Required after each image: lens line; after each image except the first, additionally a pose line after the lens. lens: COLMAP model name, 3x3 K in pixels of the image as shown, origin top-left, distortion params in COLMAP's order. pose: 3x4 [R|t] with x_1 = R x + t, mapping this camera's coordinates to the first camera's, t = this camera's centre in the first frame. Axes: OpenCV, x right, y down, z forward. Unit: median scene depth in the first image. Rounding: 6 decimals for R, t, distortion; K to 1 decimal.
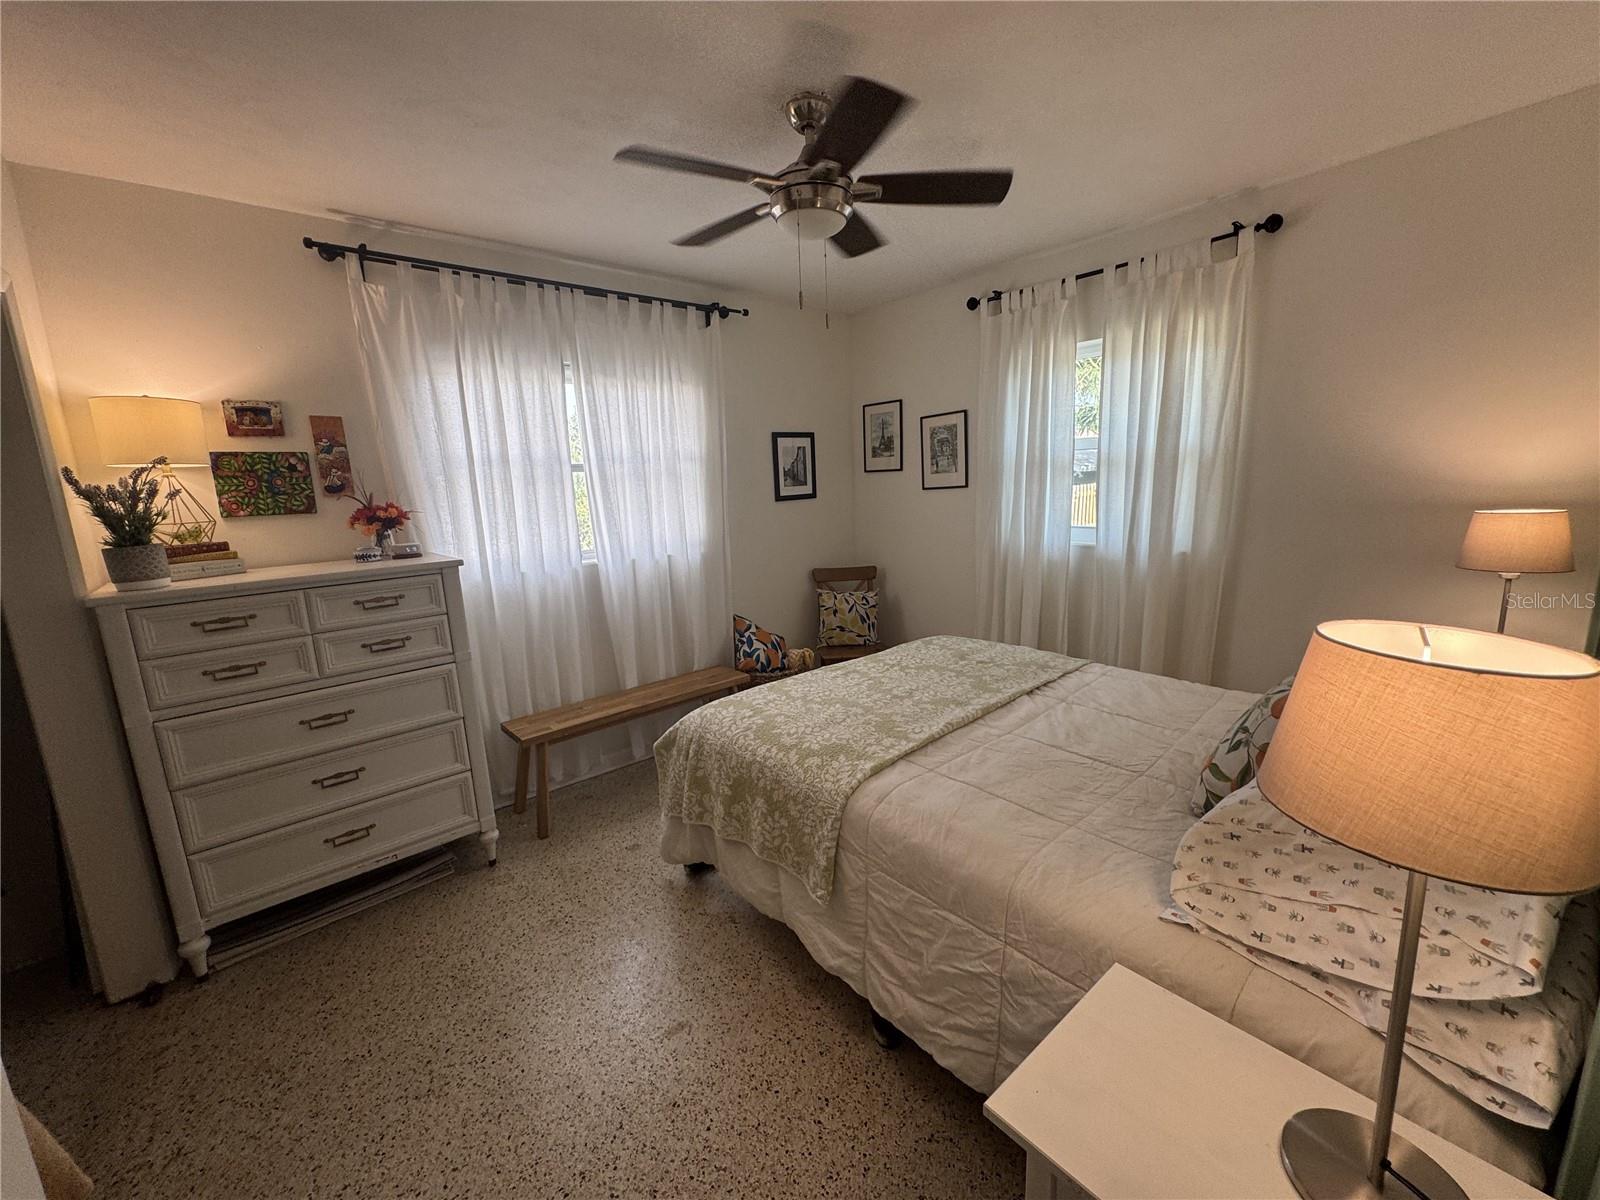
lens RADIAL K [[640.9, 0, 797.8], [0, 640.9, 600.0], [0, 0, 1]] dist [-0.003108, -0.000145]
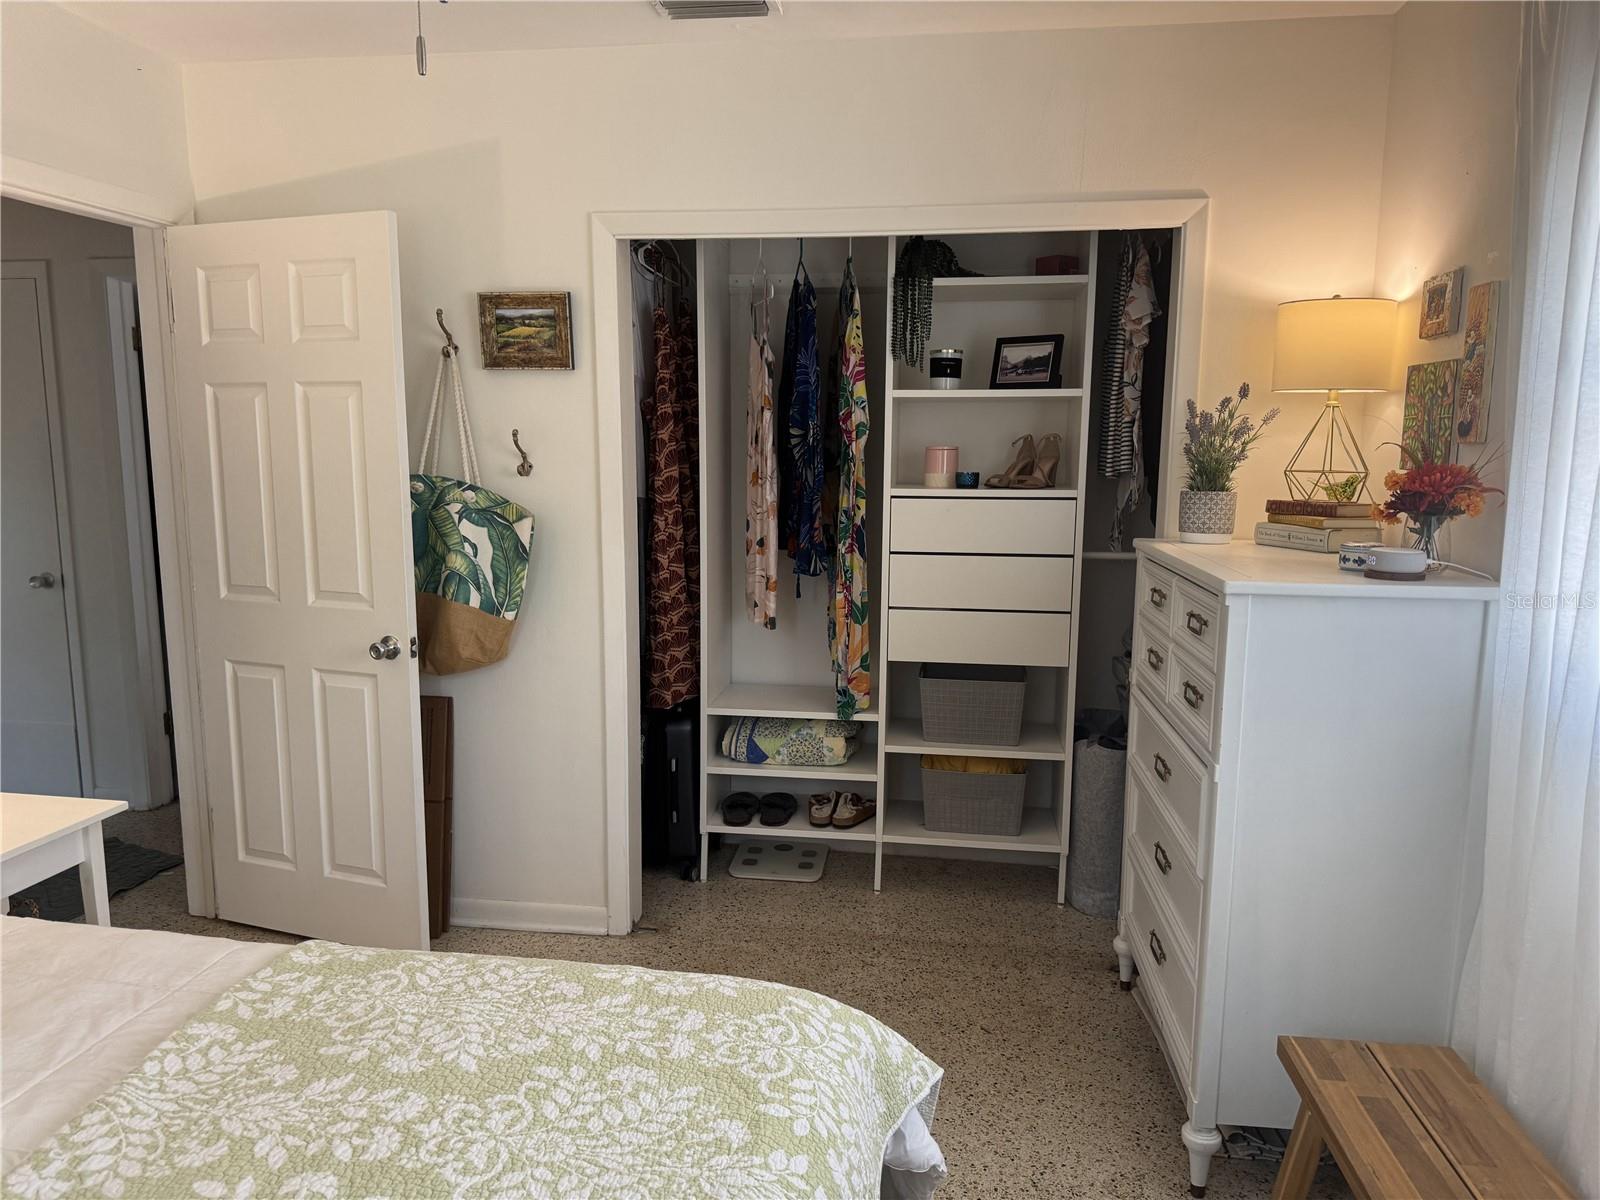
lens RADIAL K [[1124.7, 0, 798.3], [0, 1124.7, 604.5], [0, 0, 1]] dist [0.081958, -0.091681]
pose [[-0.750162, 0.134534, -0.647424, 0.286600], [-0.093737, 0.947563, 0.305514, -0.280852], [0.654576, 0.289872, -0.698215, 1.391553]]
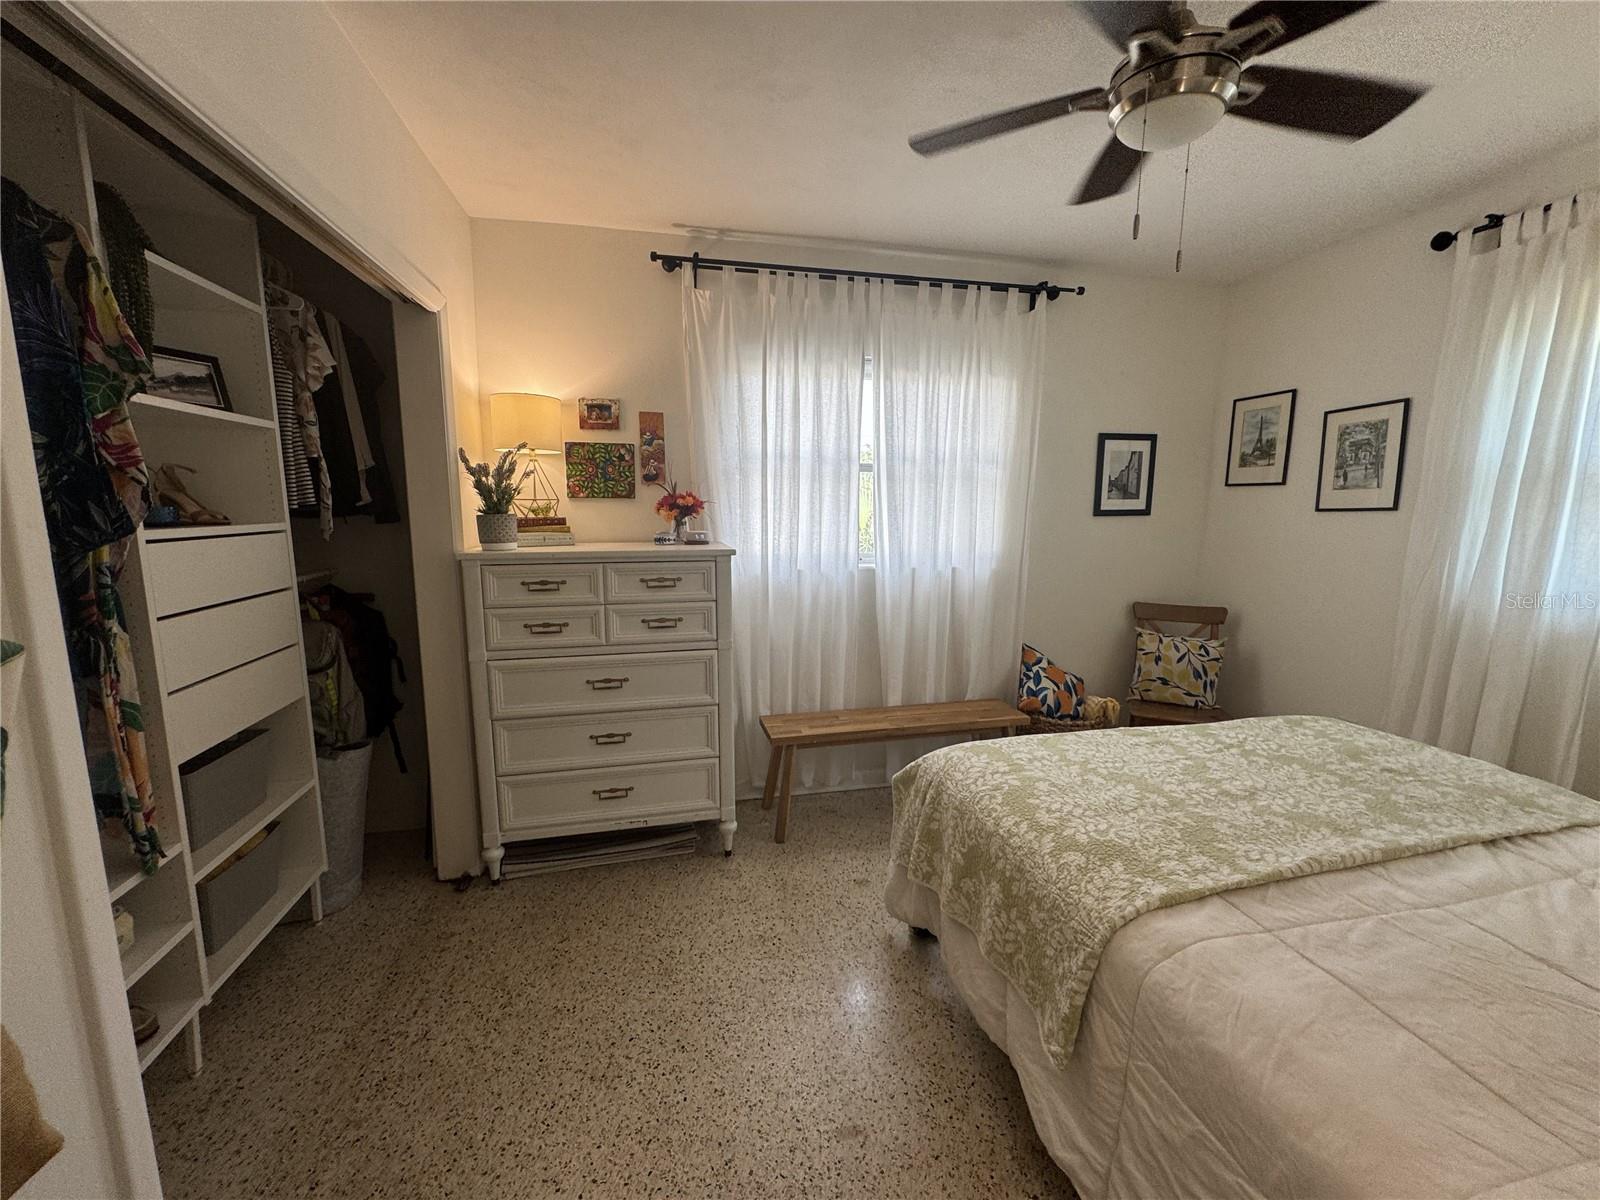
lens RADIAL K [[640.9, 0, 797.8], [0, 640.9, 600.0], [0, 0, 1]] dist [-0.003108, -0.000145]
pose [[0.880435, 0.116089, -0.459736, 0.036761], [-0.127904, 0.991771, 0.005488, -0.002178], [0.456590, 0.053970, 0.888039, 0.149669]]
